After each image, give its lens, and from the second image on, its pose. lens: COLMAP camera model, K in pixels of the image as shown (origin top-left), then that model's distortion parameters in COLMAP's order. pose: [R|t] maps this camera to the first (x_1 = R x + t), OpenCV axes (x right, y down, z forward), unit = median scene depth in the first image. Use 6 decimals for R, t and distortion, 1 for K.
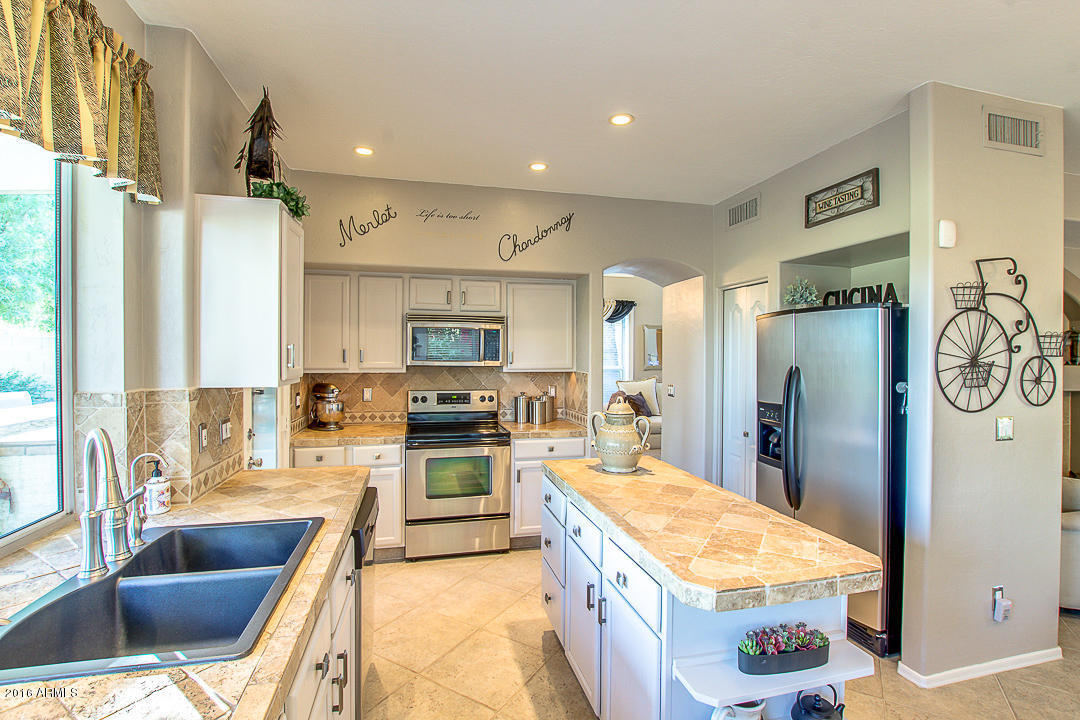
lens RADIAL K [[504.9, 0, 542.4], [0, 504.9, 355.5], [0, 0, 1]] dist [-0.022826, 0.000576]
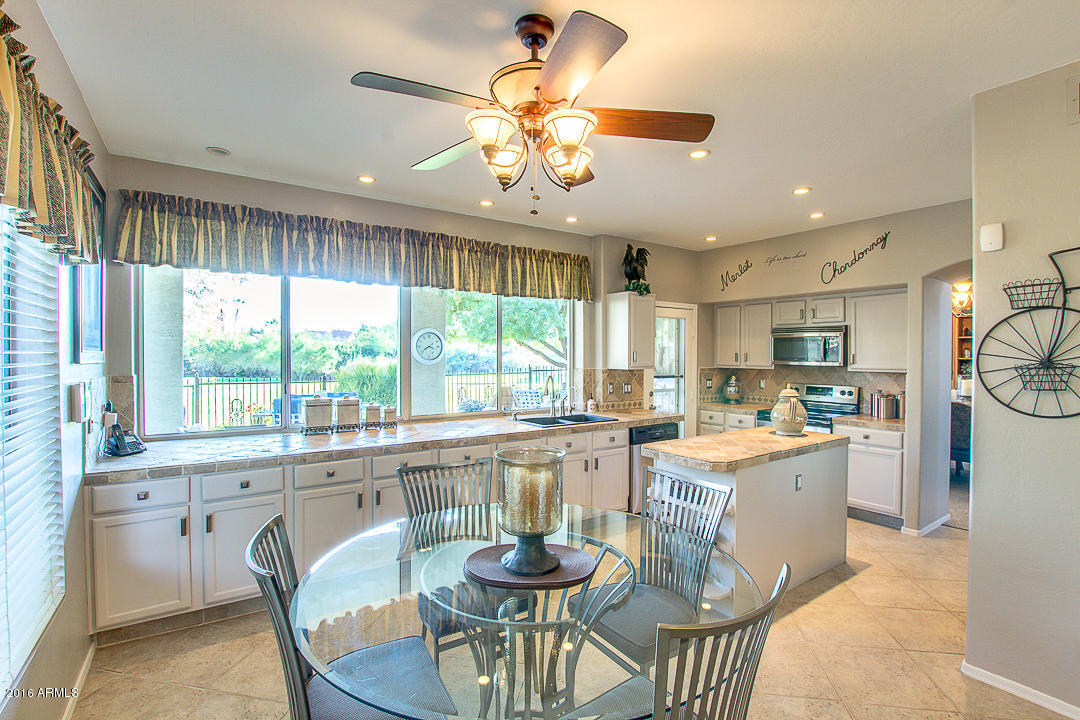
lens RADIAL K [[504.9, 0, 534.7], [0, 504.9, 361.8], [0, 0, 1]] dist [-0.022826, 0.000576]
pose [[0.345845, 0.010311, -0.938235, 0.925528], [-0.004913, 0.999946, 0.009178, 0.003505], [0.938279, 0.001436, 0.345877, -0.147642]]
